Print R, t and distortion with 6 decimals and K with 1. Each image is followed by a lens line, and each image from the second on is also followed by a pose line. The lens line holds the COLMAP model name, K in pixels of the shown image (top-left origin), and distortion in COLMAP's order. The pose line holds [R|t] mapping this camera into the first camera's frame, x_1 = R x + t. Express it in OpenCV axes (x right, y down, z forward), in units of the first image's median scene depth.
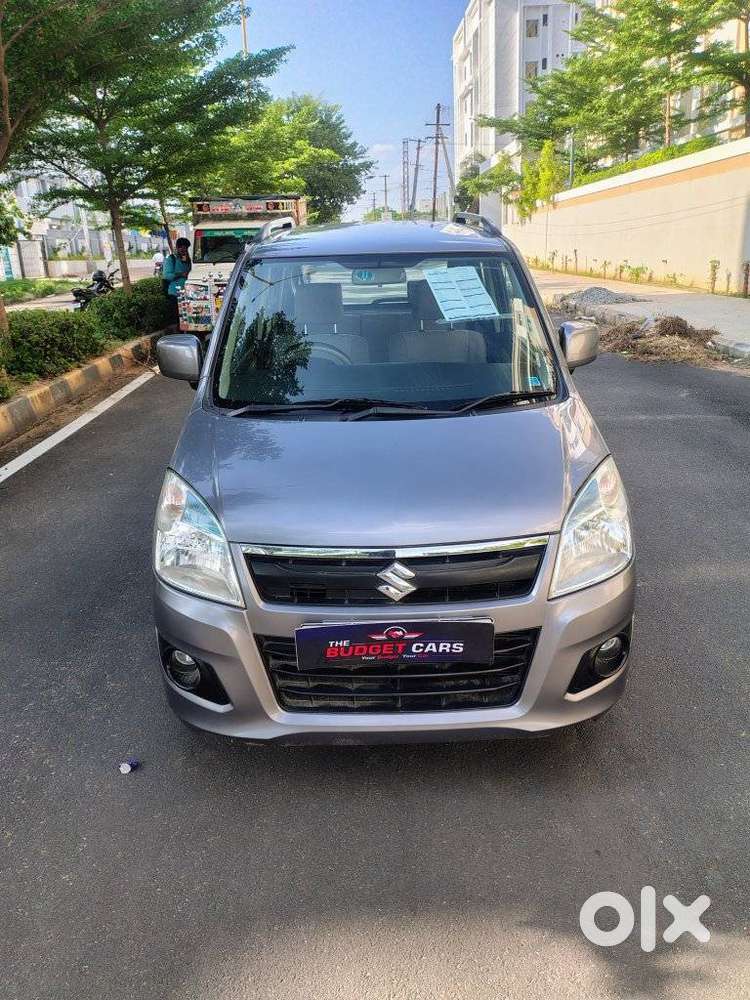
lens RADIAL K [[778.1, 0, 381.8], [0, 778.1, 501.7], [0, 0, 1]] dist [0.057476, -0.092855]
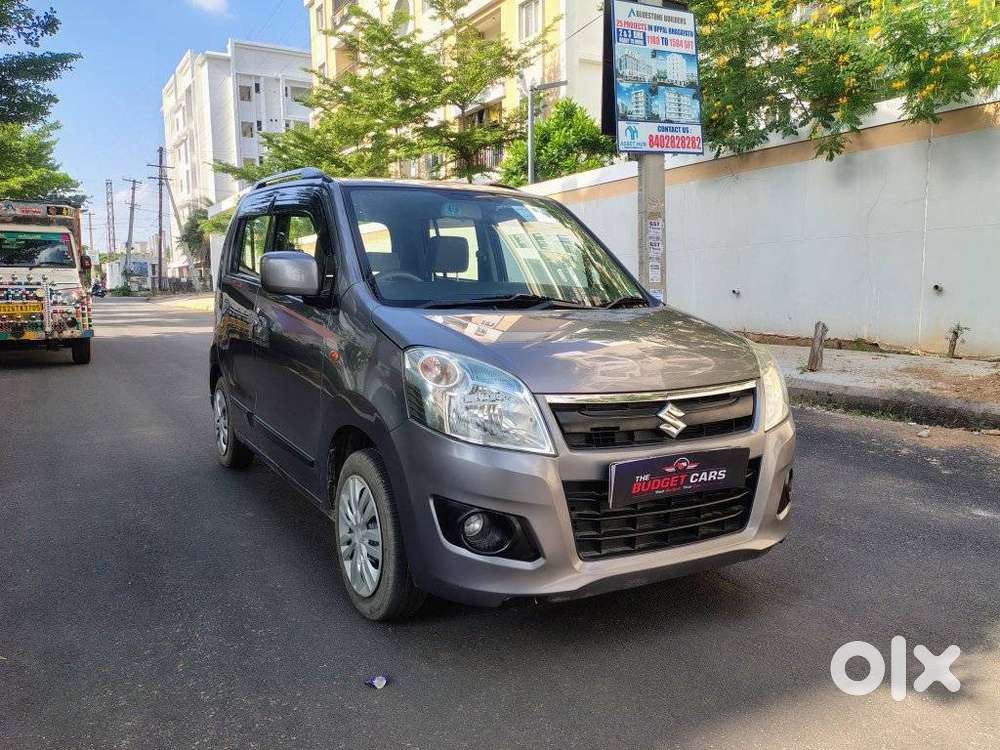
lens RADIAL K [[778.1, 0, 504.2], [0, 778.1, 380.4], [0, 0, 1]] dist [0.057476, -0.092855]
pose [[0.873904, -0.023068, 0.485551, -0.506807], [0.123527, 0.976622, -0.175927, 0.146149], [-0.470142, 0.213722, 0.856323, 0.086935]]
